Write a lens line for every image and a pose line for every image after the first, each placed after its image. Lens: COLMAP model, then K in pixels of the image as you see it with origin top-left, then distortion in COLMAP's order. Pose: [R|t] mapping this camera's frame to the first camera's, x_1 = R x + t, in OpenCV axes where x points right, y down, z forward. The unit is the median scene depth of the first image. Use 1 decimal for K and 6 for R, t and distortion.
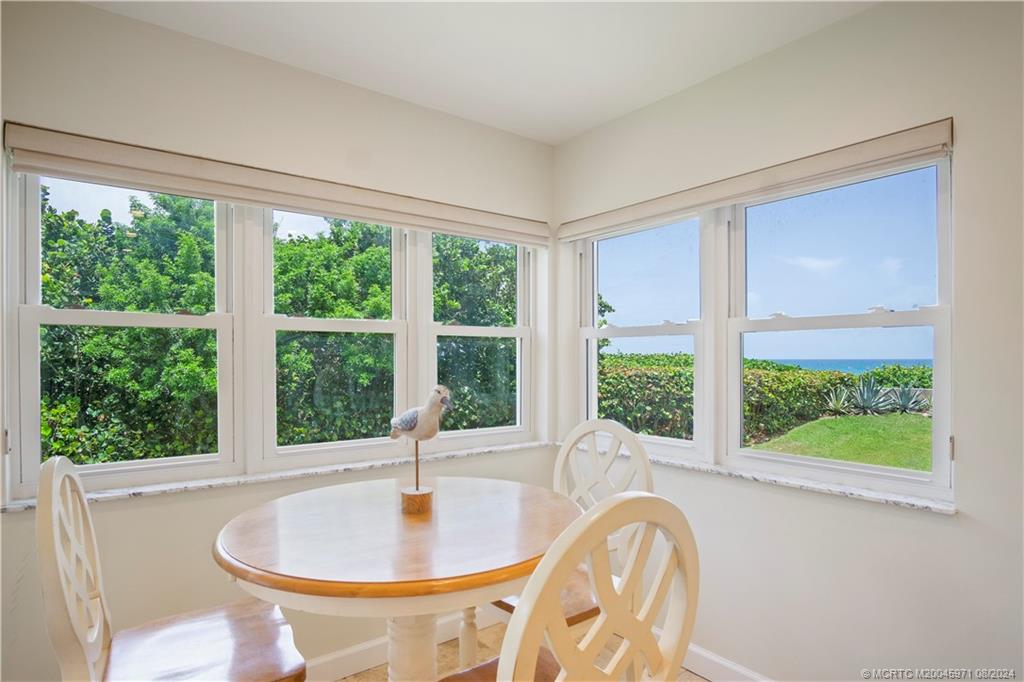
lens RADIAL K [[560.2, 0, 508.7], [0, 560.2, 365.0], [0, 0, 1]] dist [-0.038304, 0.010531]
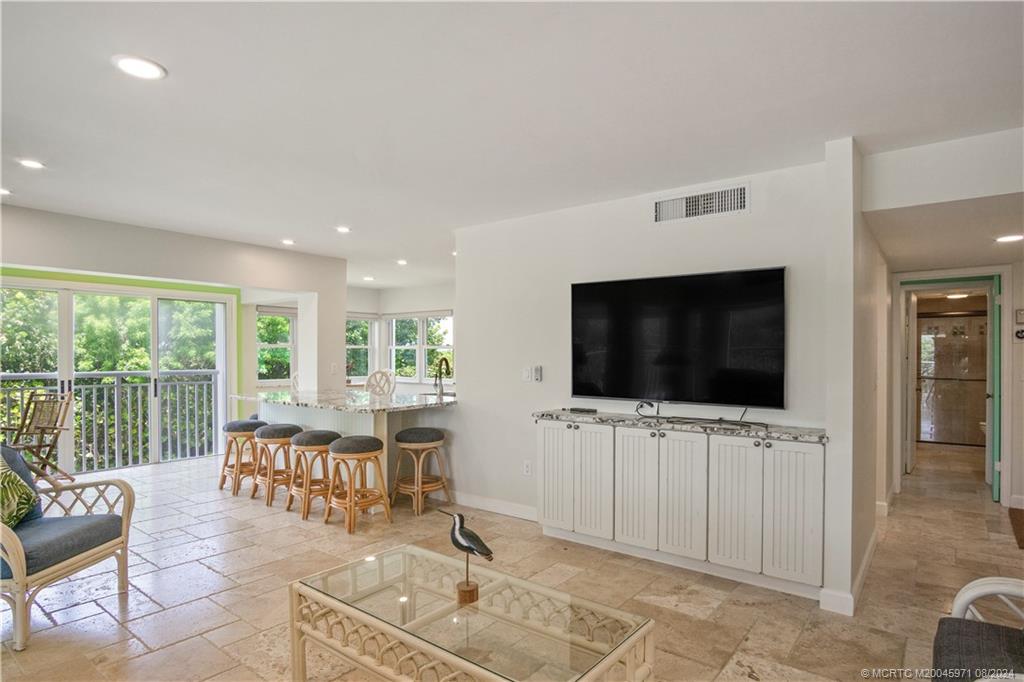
lens RADIAL K [[560.2, 0, 515.2], [0, 560.2, 360.1], [0, 0, 1]] dist [-0.038304, 0.010531]
pose [[0.965558, -0.000846, 0.260186, -0.002718], [0.001017, 0.999999, -0.000522, 0.013355], [-0.260185, 0.000769, 0.965558, -1.864022]]
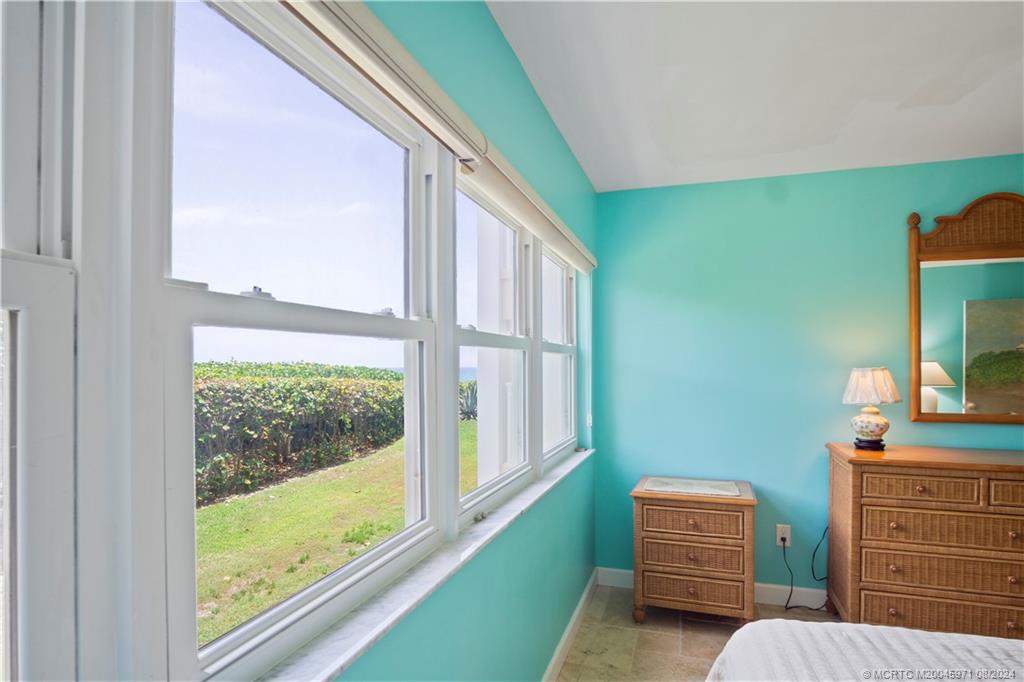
lens RADIAL K [[560.2, 0, 509.8], [0, 560.2, 357.5], [0, 0, 1]] dist [-0.038304, 0.010531]
pose [[0.825707, 0.009416, 0.564021, 0.125897], [0.005974, 0.999659, -0.025435, -0.004059], [-0.564068, 0.024372, 0.825369, 0.068961]]
